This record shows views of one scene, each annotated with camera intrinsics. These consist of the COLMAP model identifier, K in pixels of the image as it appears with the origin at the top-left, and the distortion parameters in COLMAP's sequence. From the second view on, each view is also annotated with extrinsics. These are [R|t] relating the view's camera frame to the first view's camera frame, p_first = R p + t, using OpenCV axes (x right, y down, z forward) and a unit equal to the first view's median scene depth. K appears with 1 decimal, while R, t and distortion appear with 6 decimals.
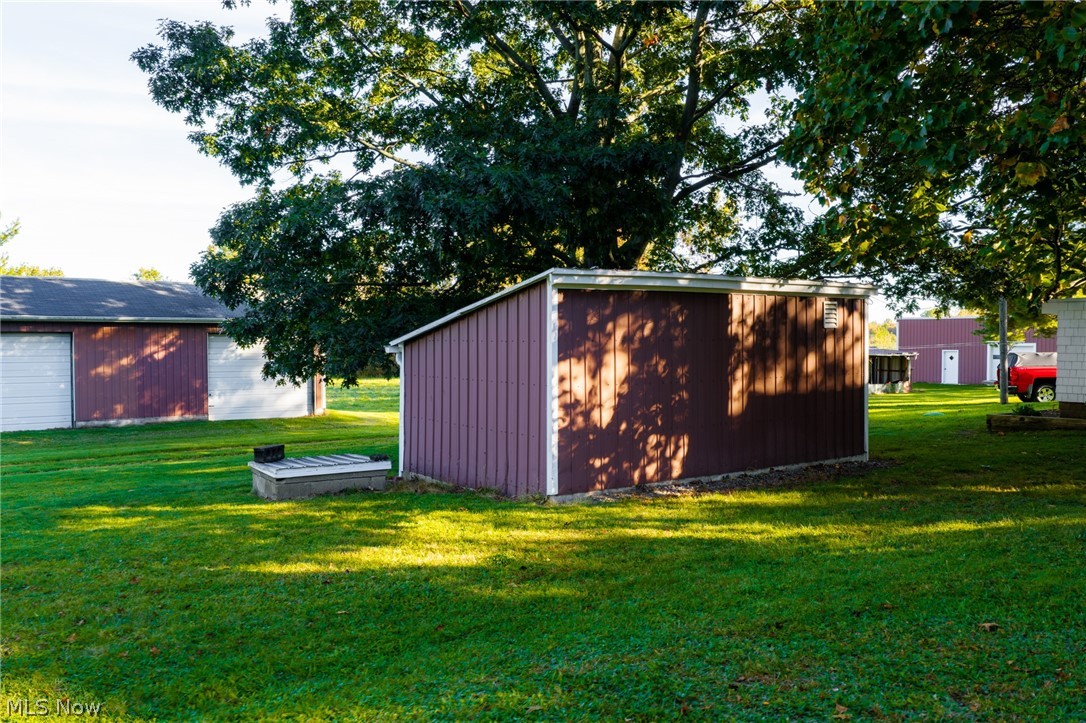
lens RADIAL K [[905.9, 0, 543.0], [0, 905.9, 361.5], [0, 0, 1]] dist [0.008541, -0.004559]
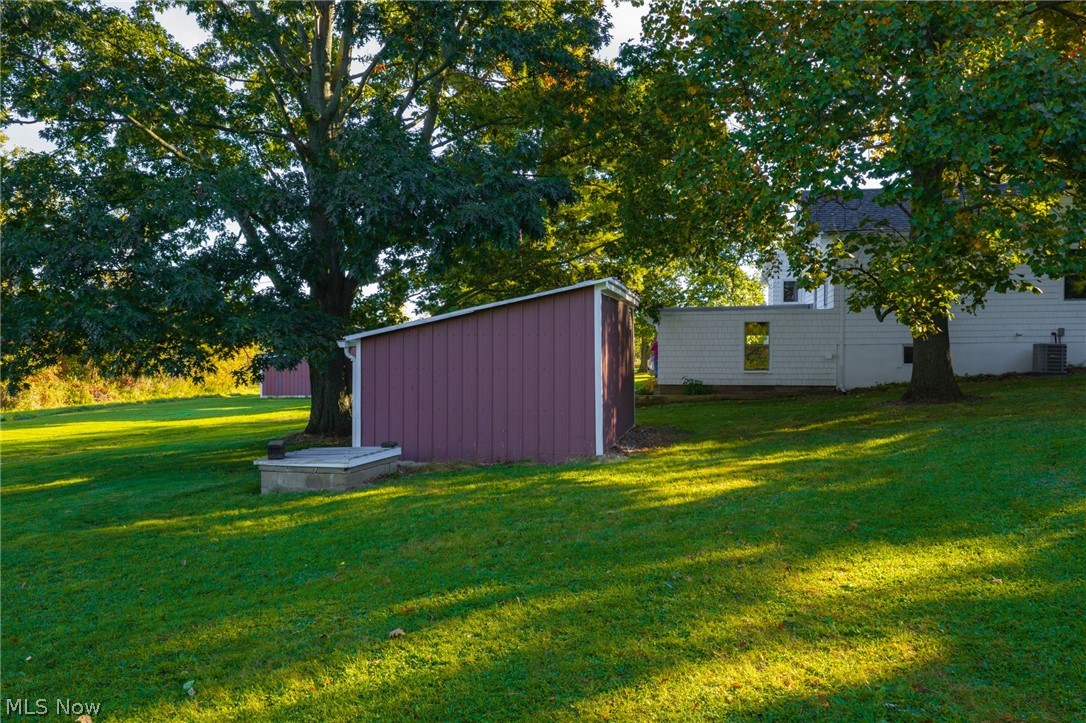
lens RADIAL K [[905.9, 0, 543.0], [0, 905.9, 361.5], [0, 0, 1]] dist [0.008541, -0.004559]
pose [[0.756197, -0.014623, 0.654181, -0.863246], [0.016254, 0.999862, 0.003562, 0.008650], [-0.654142, 0.007939, 0.756330, 0.085123]]
